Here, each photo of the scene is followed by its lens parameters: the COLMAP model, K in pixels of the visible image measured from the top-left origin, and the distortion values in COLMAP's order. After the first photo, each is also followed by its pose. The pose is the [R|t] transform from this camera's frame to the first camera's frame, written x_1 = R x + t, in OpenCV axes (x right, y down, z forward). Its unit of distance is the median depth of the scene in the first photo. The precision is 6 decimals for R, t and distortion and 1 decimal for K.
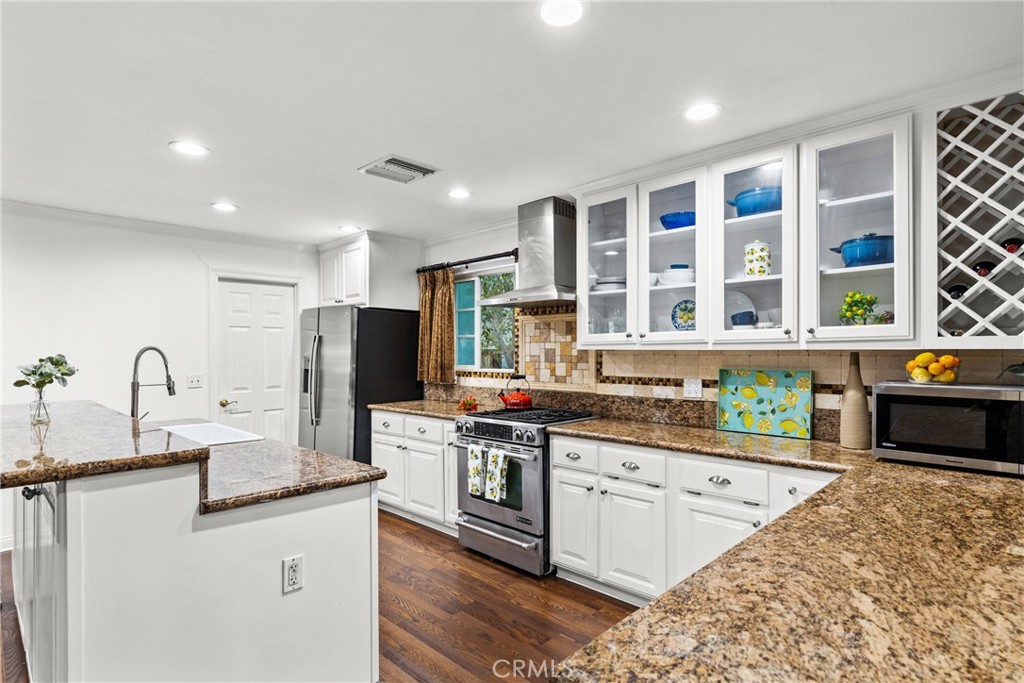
lens RADIAL K [[520.4, 0, 508.2], [0, 520.4, 350.5], [0, 0, 1]] dist [0.002238, -0.000994]
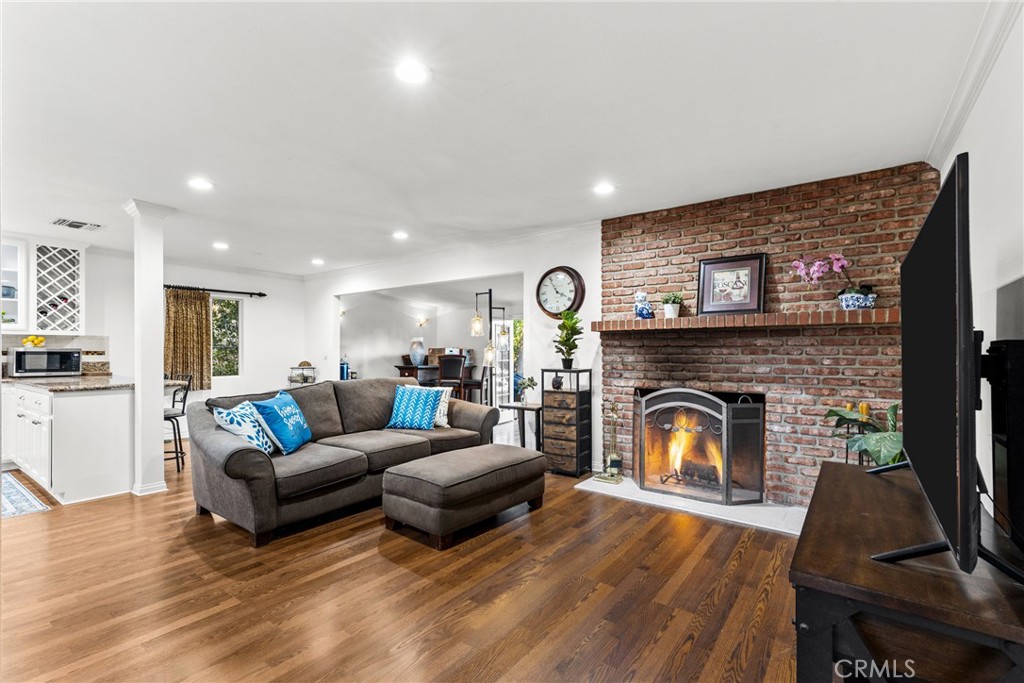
lens RADIAL K [[459.9, 0, 506.3], [0, 459.9, 352.3], [0, 0, 1]] dist [0.003328, -0.001249]
pose [[-0.141037, -0.002055, 0.990002, -1.277481], [-0.004884, 0.999987, 0.001380, 0.050911], [-0.989992, -0.004641, -0.141045, -0.720134]]
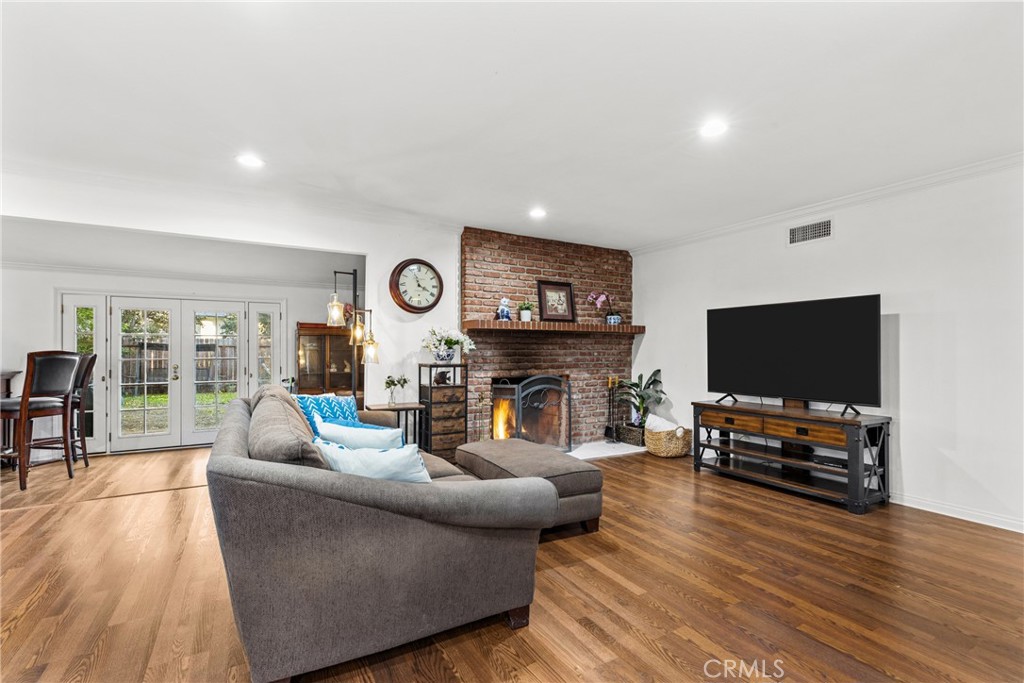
lens RADIAL K [[459.9, 0, 509.0], [0, 459.9, 347.2], [0, 0, 1]] dist [0.003328, -0.001249]
pose [[-0.963822, -0.001938, 0.266540, -0.456064], [-0.004741, 0.999940, -0.009874, 0.064888], [-0.266504, -0.010780, -0.963773, 0.254216]]
